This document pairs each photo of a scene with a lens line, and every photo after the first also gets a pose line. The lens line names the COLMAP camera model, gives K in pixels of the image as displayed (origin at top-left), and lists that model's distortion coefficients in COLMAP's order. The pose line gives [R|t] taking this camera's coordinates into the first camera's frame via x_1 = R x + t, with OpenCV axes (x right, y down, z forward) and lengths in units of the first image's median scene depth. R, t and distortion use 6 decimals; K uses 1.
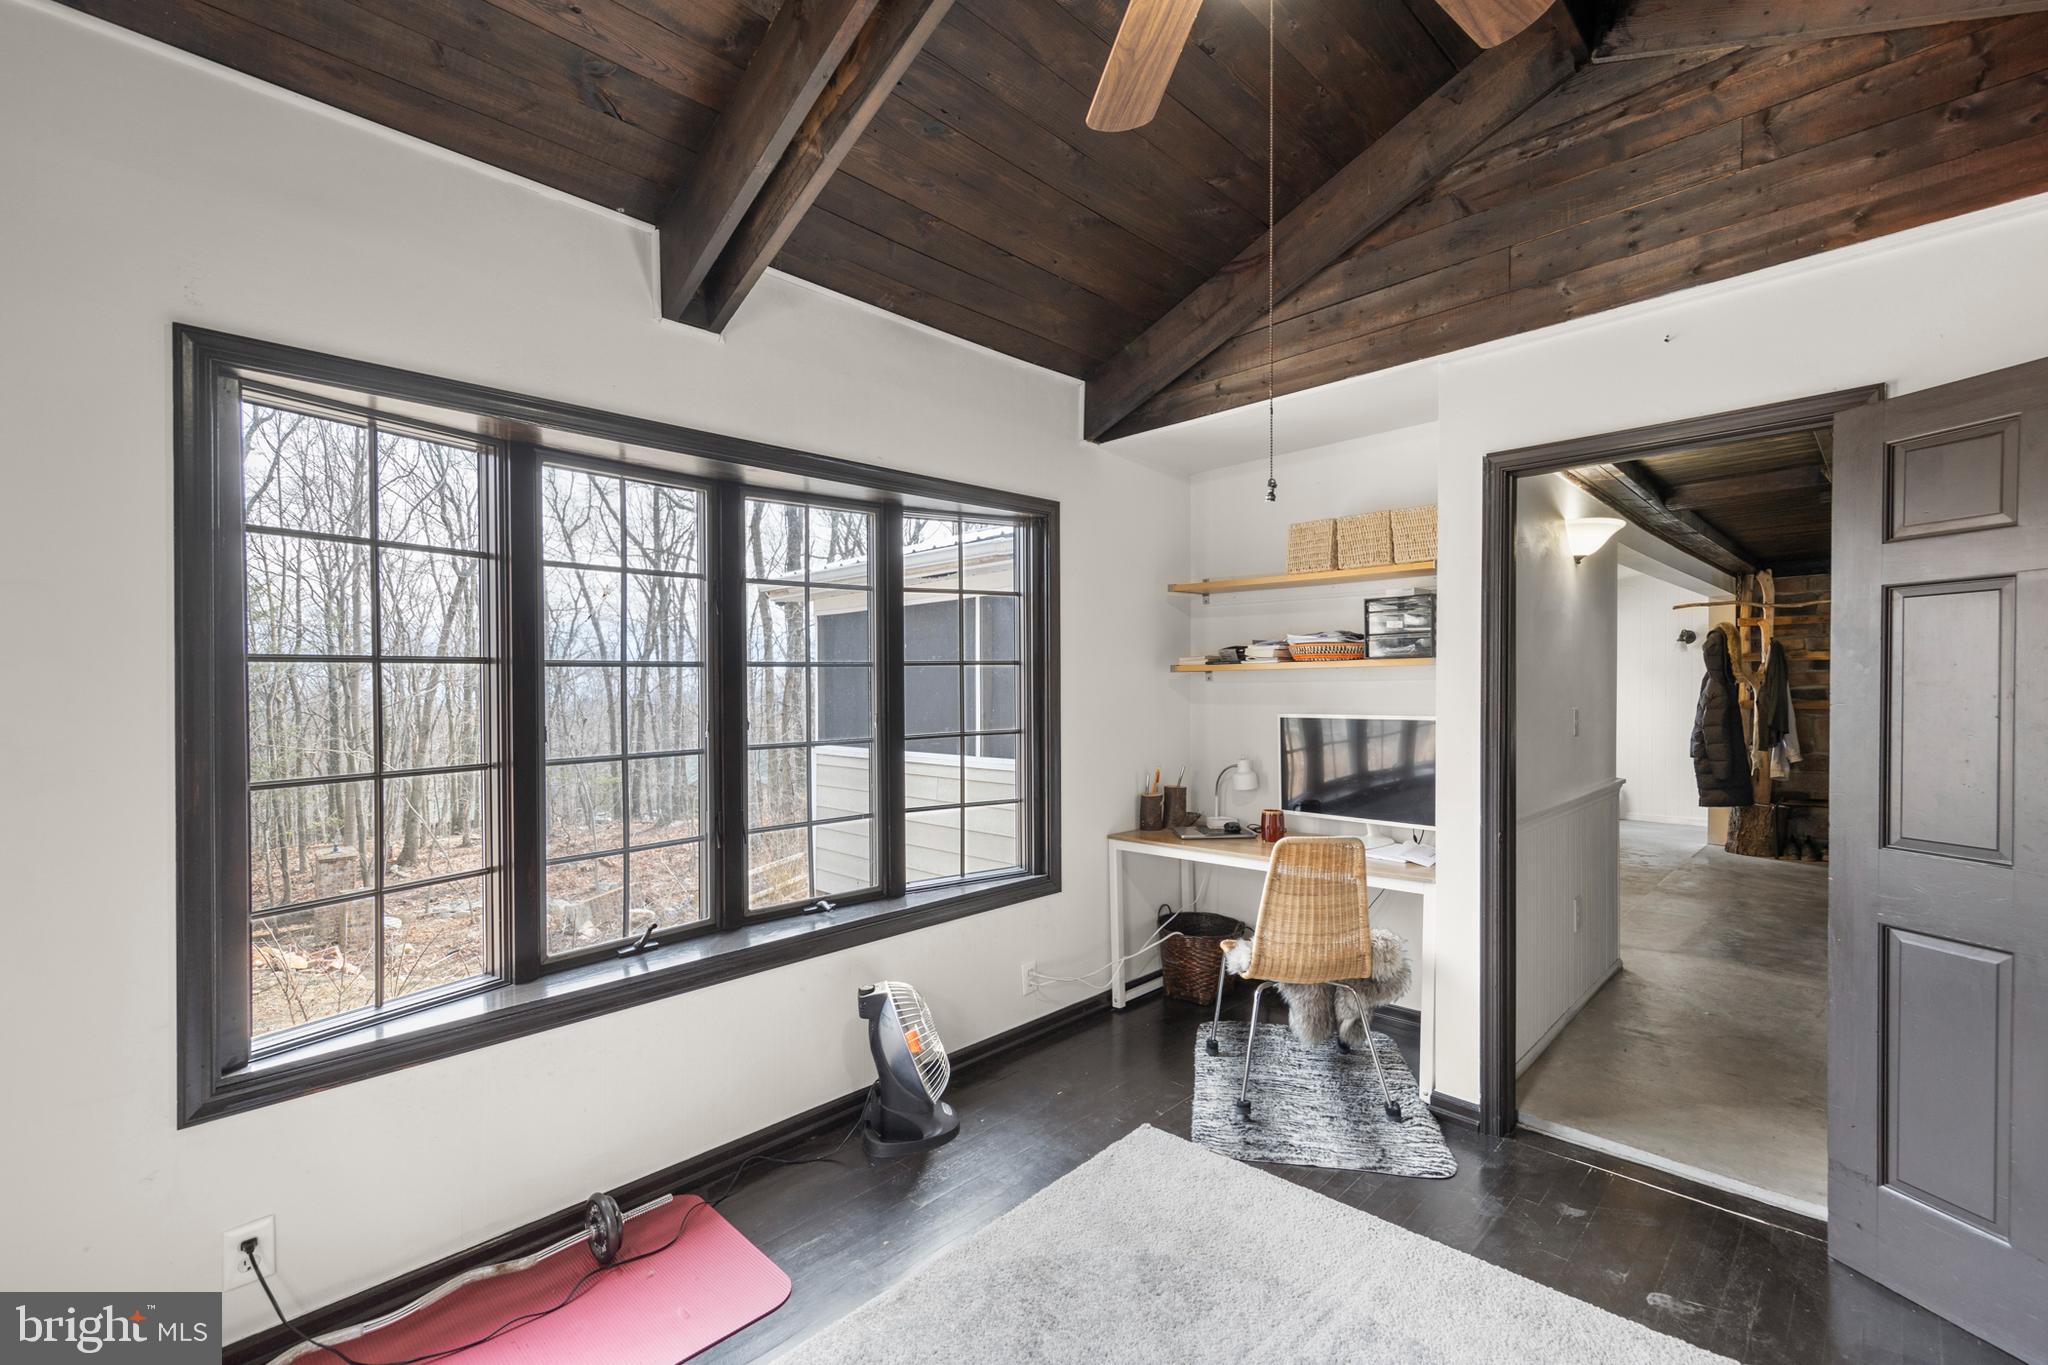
lens RADIAL K [[889.1, 0, 1038.3], [0, 889.1, 691.1], [0, 0, 1]] dist [0.002618, -0.000363]
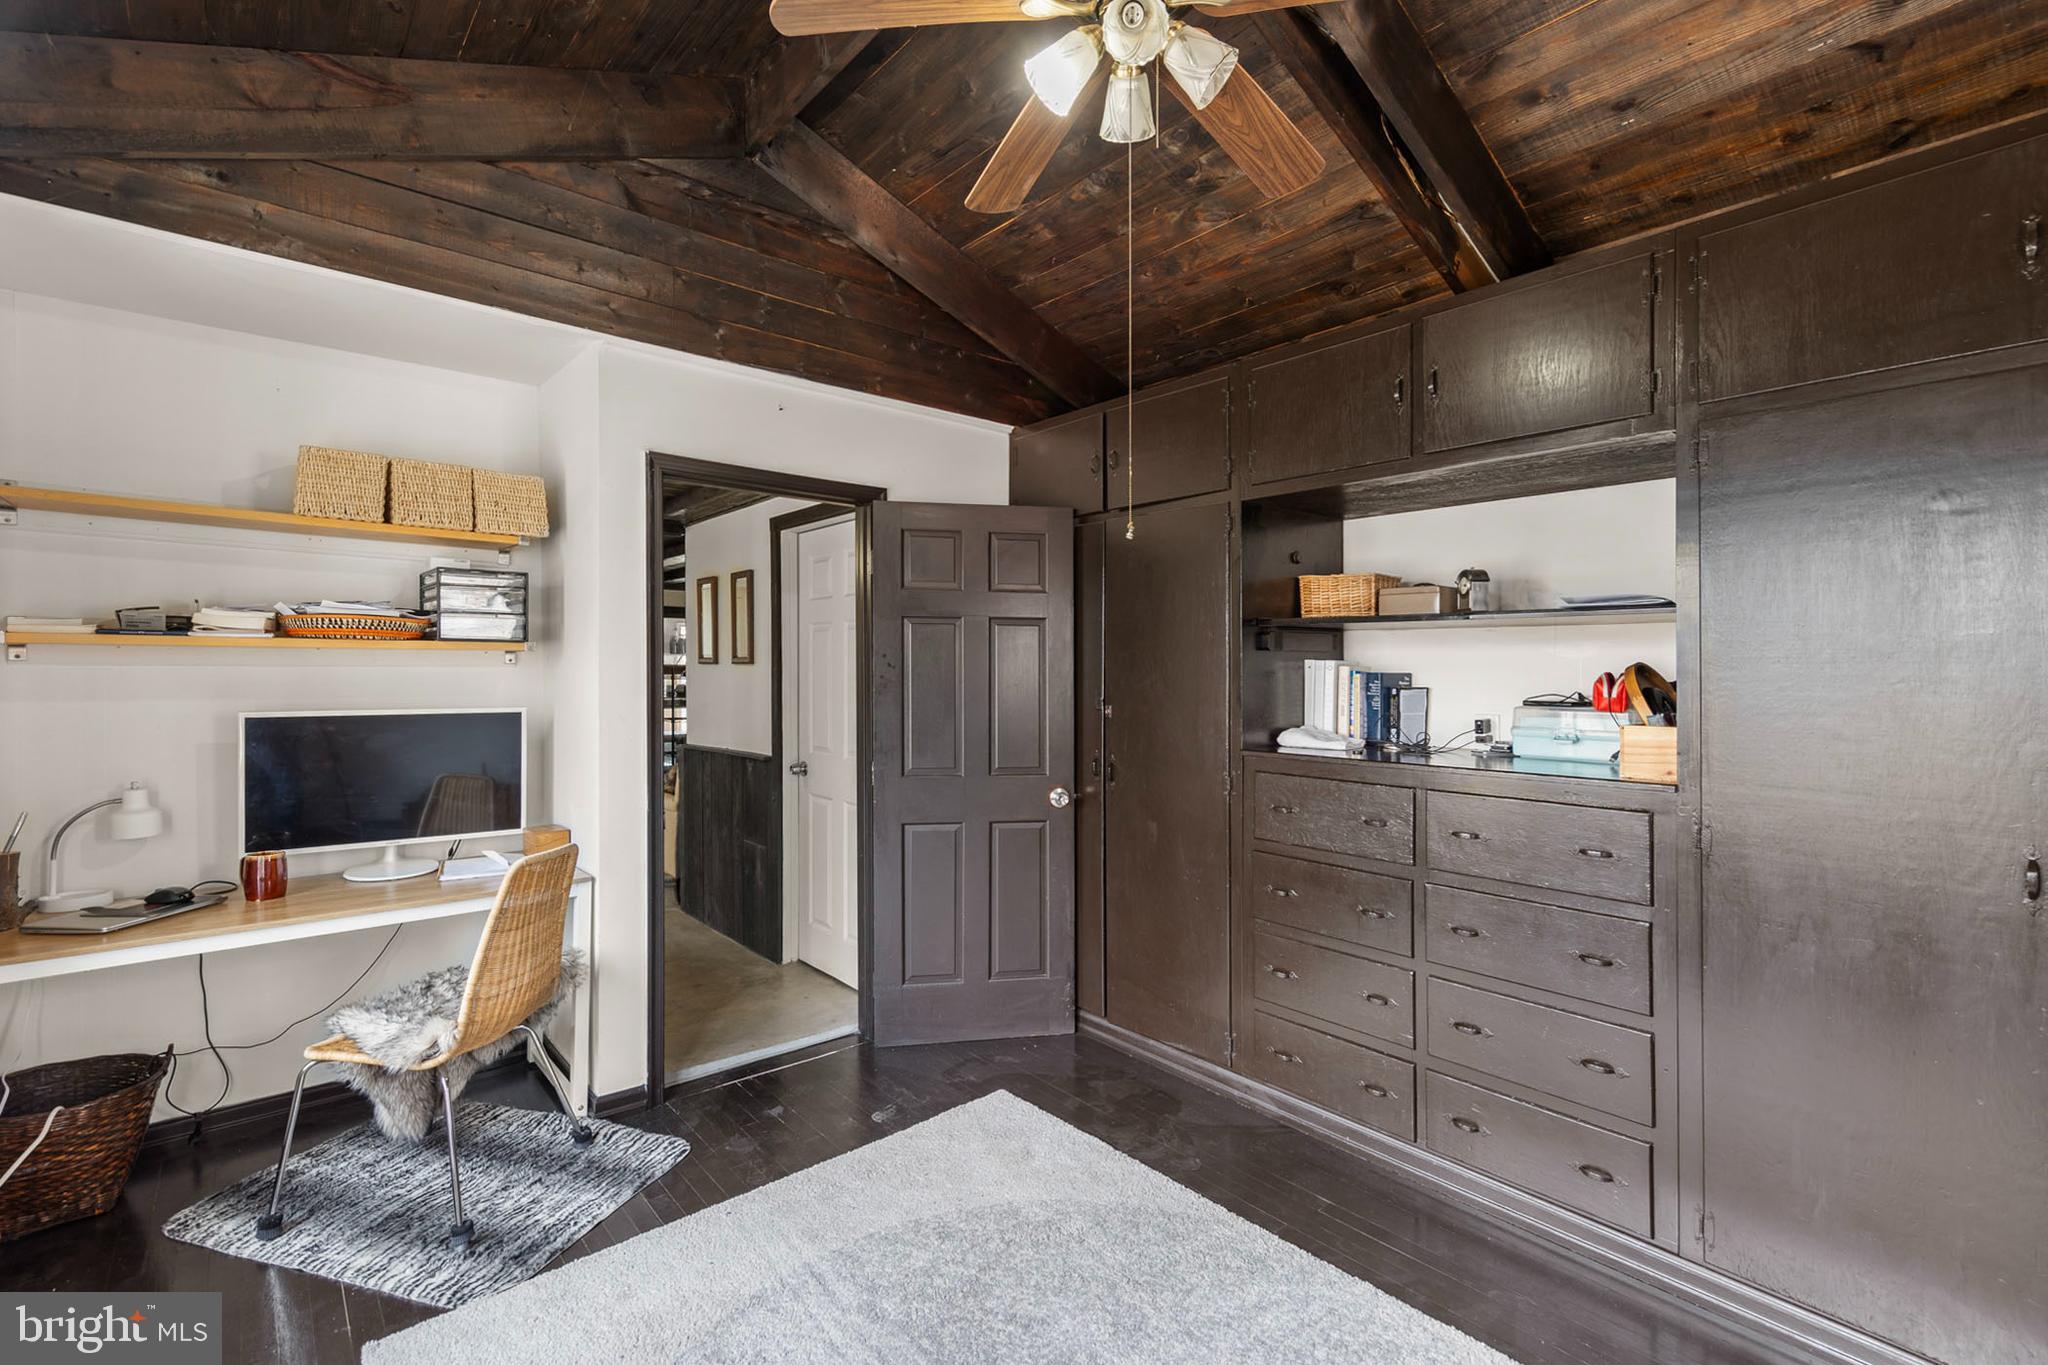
lens RADIAL K [[889.1, 0, 1030.0], [0, 889.1, 686.5], [0, 0, 1]] dist [0.002618, -0.000363]
pose [[0.087364, 0.004162, 0.996168, -0.264295], [0.004296, 0.999980, -0.004555, 0.008182], [-0.996167, 0.004678, 0.087344, 0.254809]]
